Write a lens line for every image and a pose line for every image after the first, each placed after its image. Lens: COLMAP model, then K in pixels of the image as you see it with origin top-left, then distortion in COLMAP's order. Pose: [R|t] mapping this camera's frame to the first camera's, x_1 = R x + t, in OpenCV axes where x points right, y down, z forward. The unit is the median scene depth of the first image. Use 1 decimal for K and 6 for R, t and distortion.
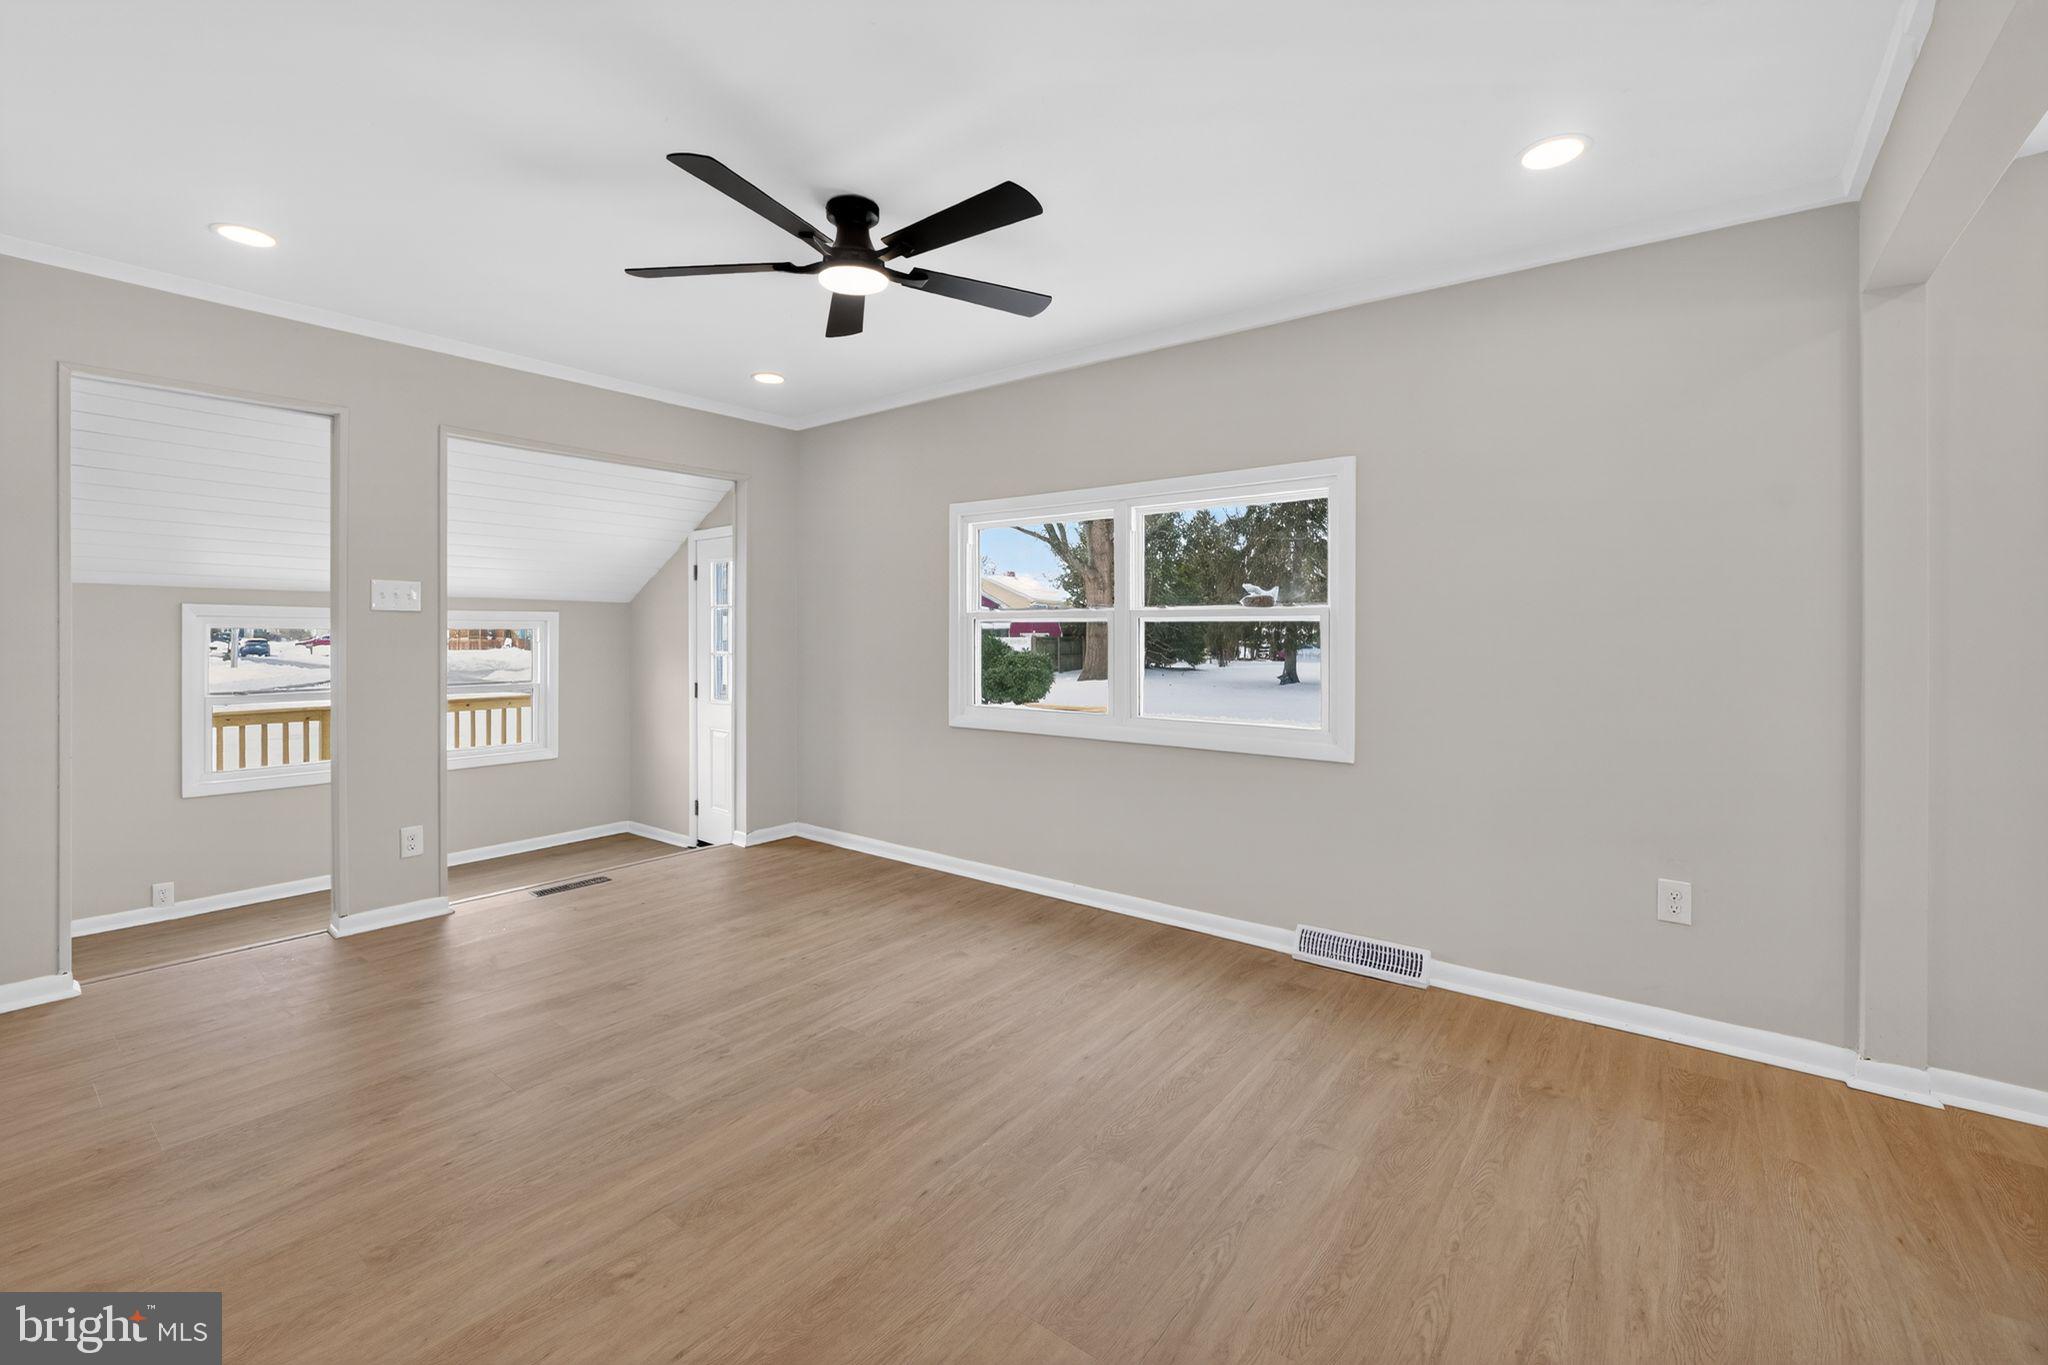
lens RADIAL K [[867.1, 0, 1025.9], [0, 867.1, 636.5], [0, 0, 1]] dist [-0.002074, -0.000184]
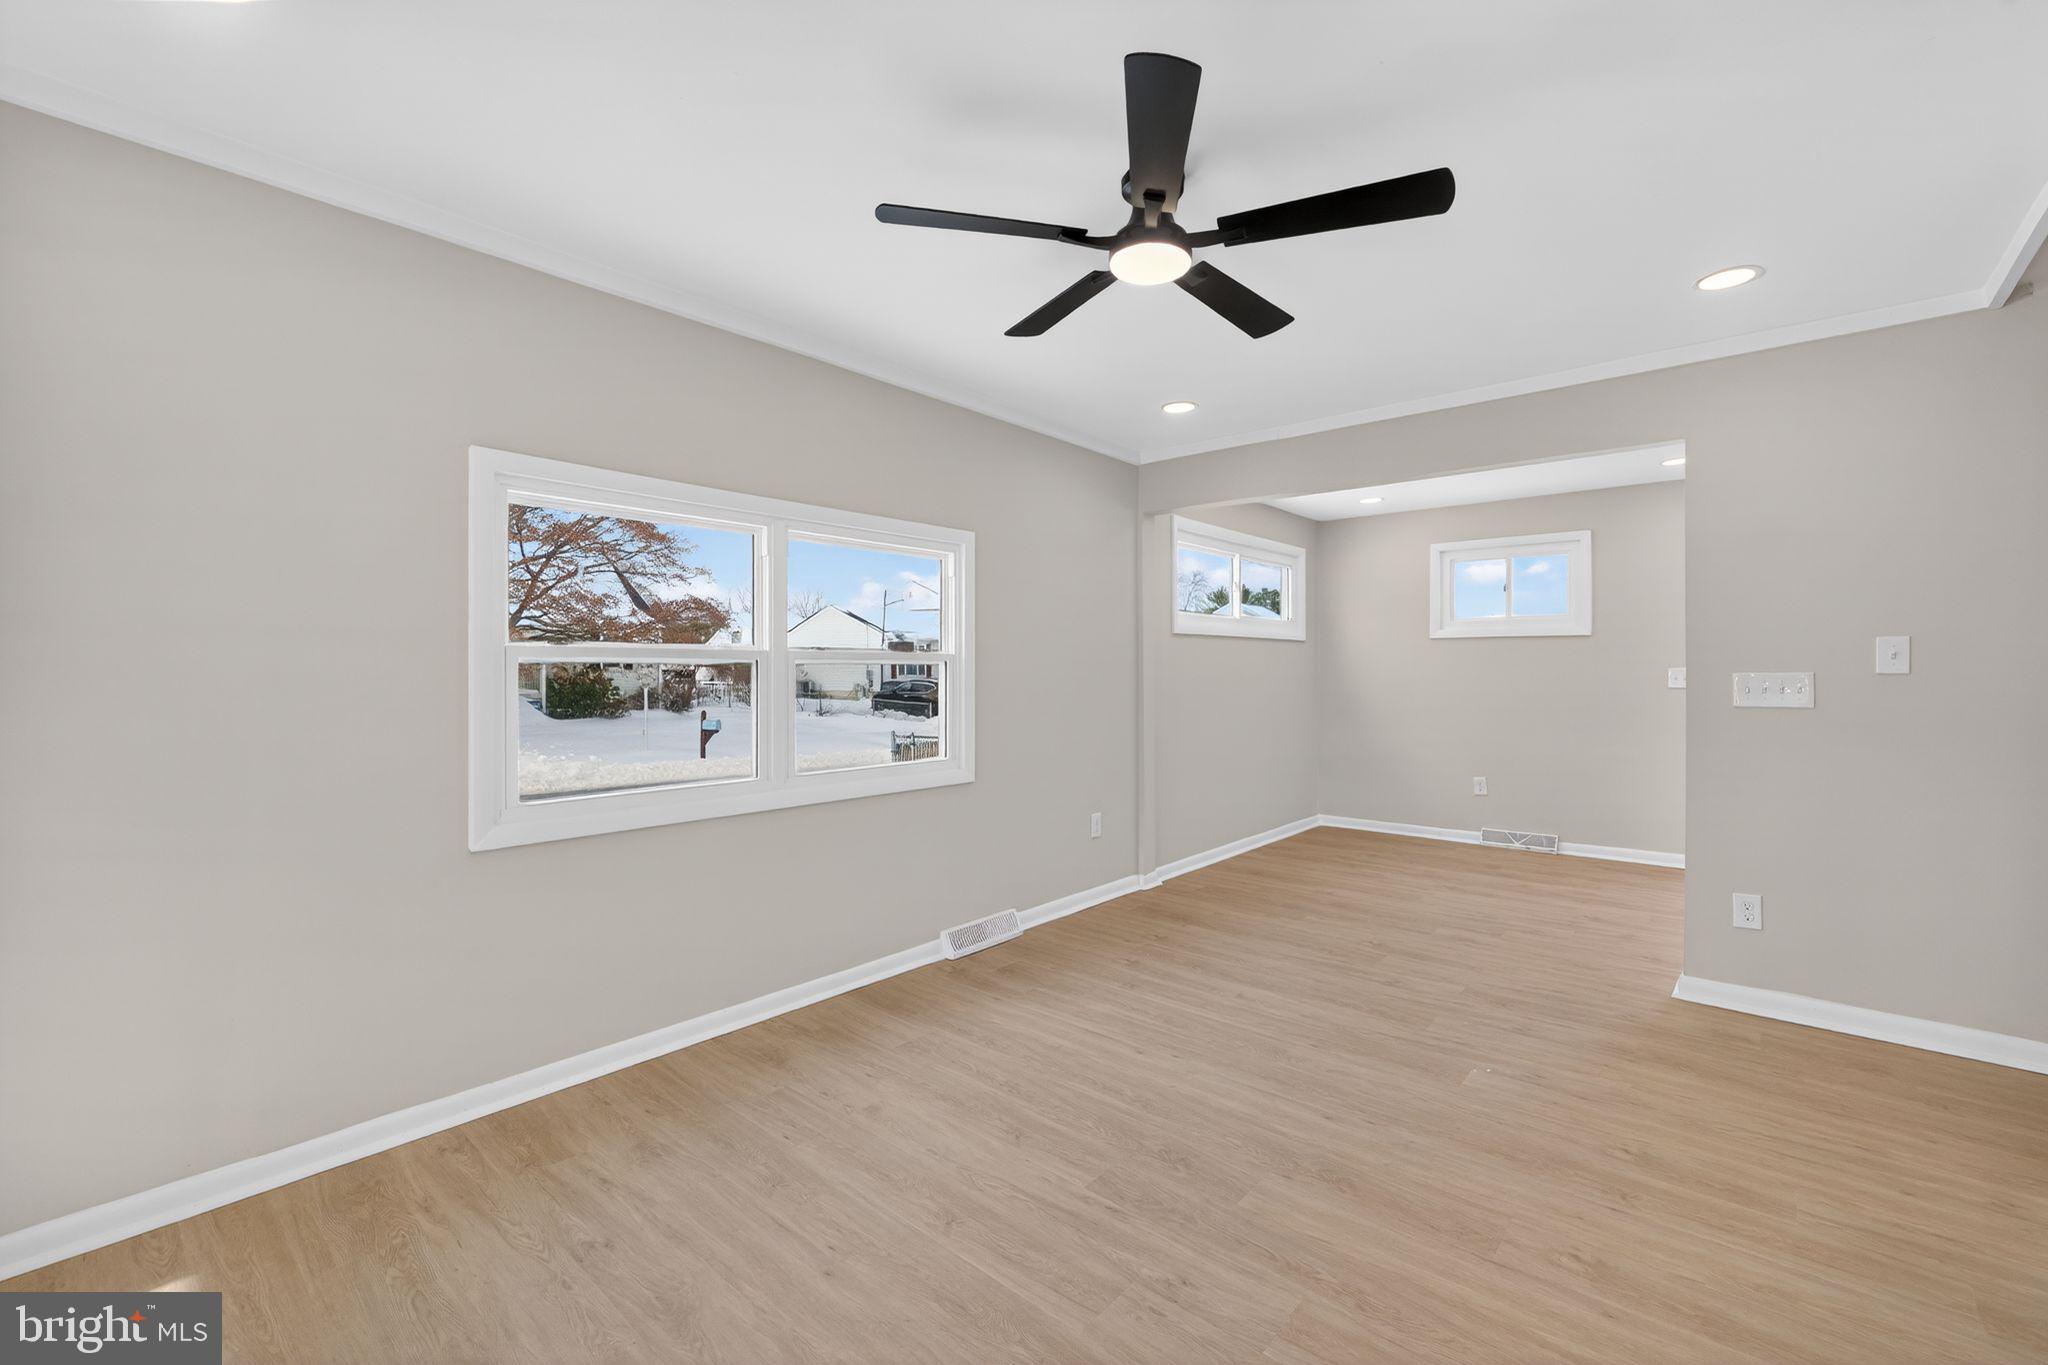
lens RADIAL K [[852.8, 0, 1012.3], [0, 852.8, 692.3], [0, 0, 1]] dist [-0.003128, -0.000272]
pose [[0.063300, -0.023935, 0.997707, -0.964524], [0.006624, 0.999700, 0.023563, -0.013552], [-0.997973, 0.005117, 0.063440, 1.008469]]
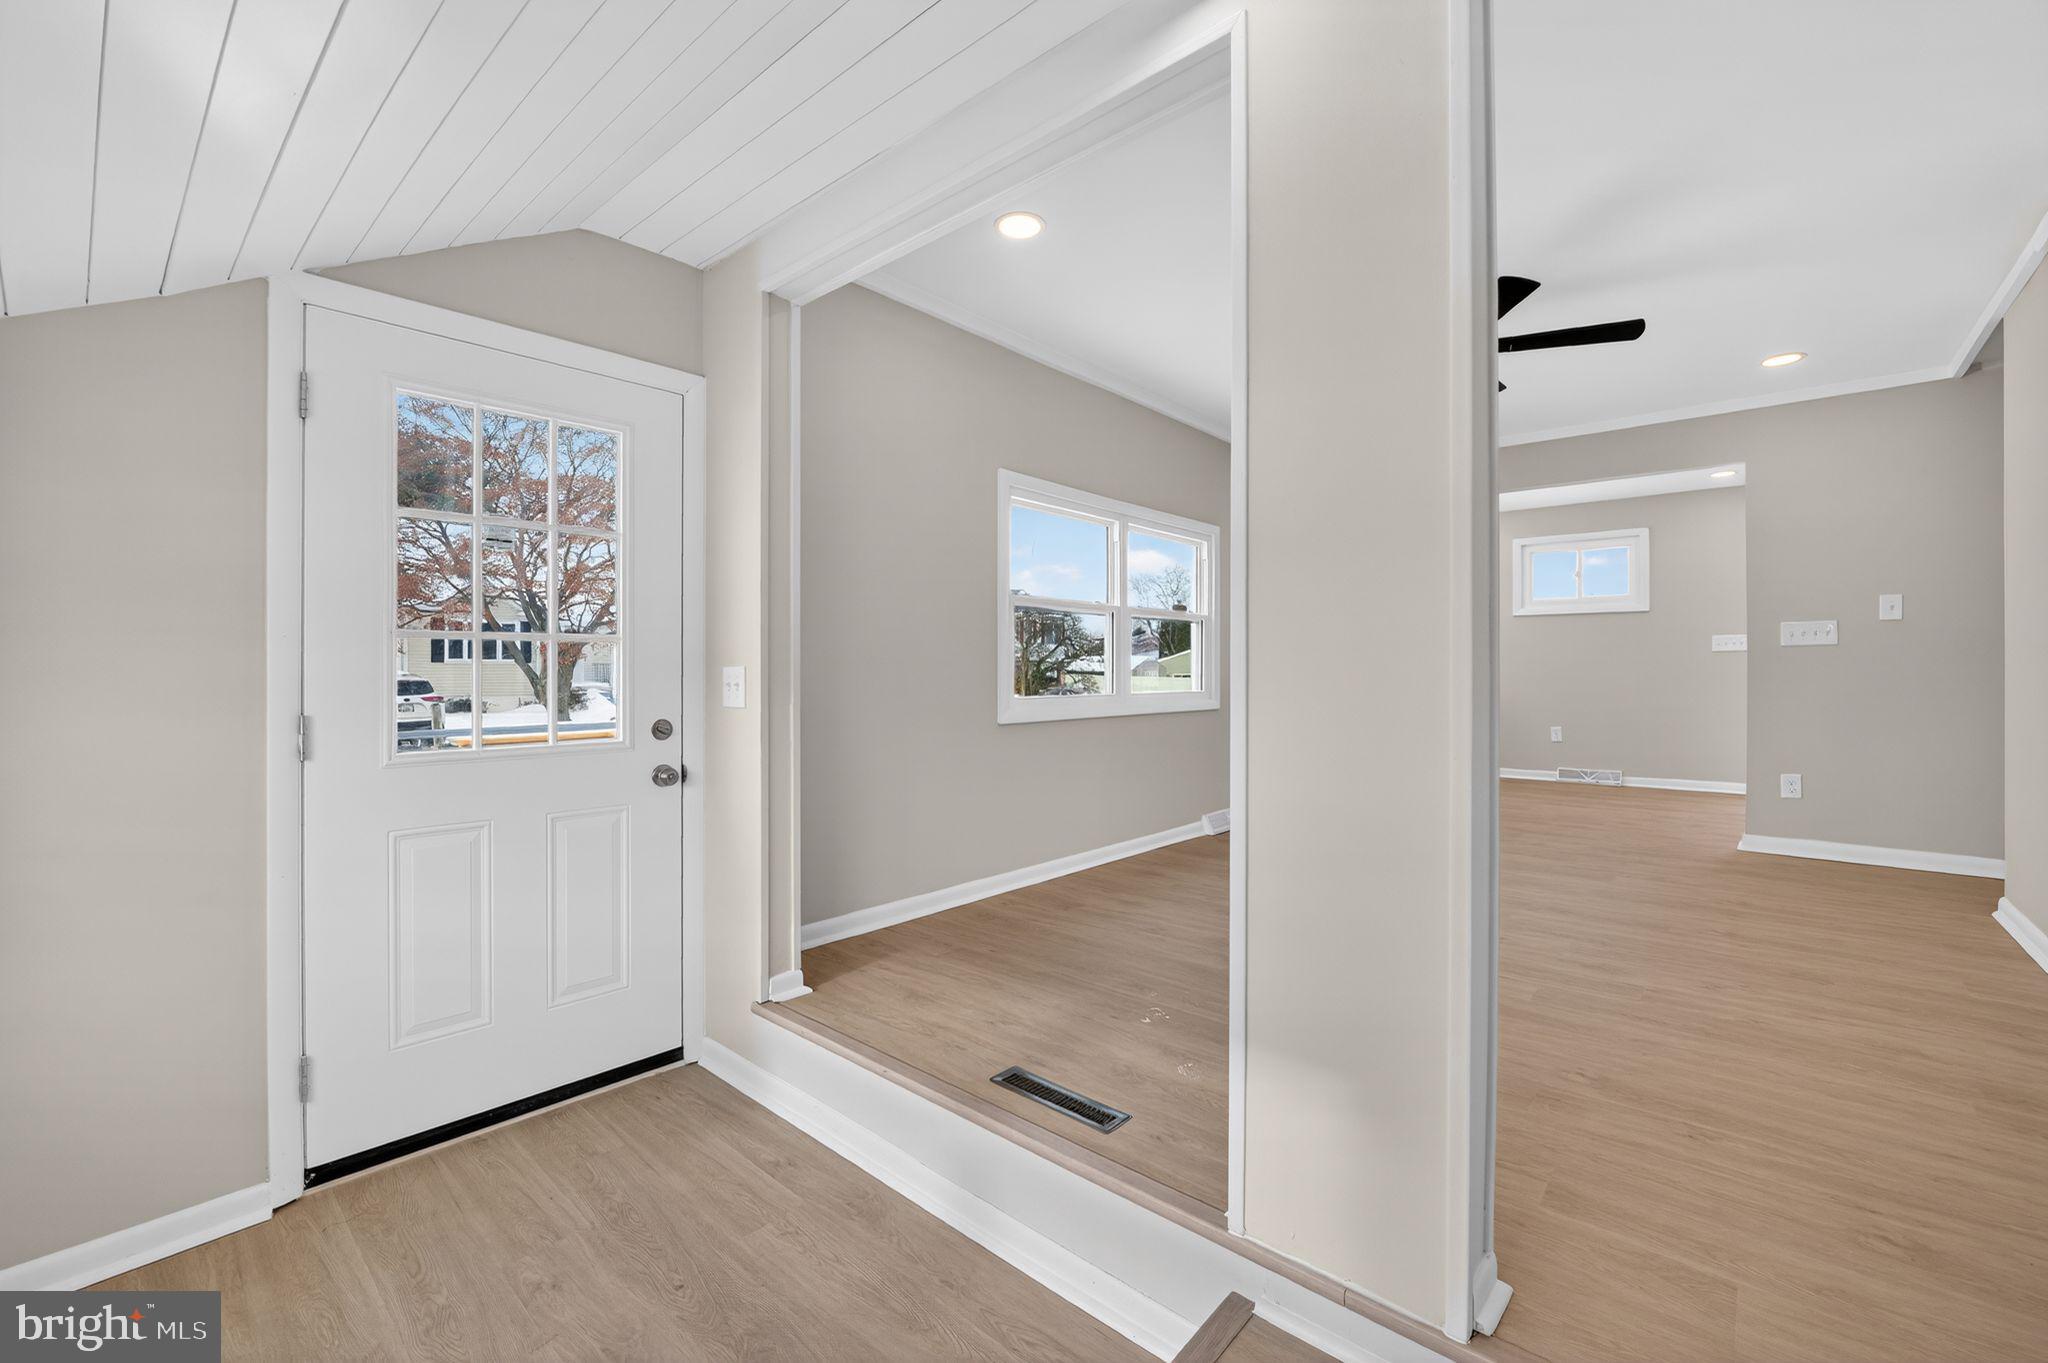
lens RADIAL K [[835.9, 0, 1027.5], [0, 835.9, 686.1], [0, 0, 1]] dist [-0.001889, -0.000098]
pose [[0.058434, -0.018591, 0.998118, -1.484866], [0.004978, 0.999820, 0.018332, 0.080492], [-0.998279, 0.003898, 0.058516, 1.495012]]
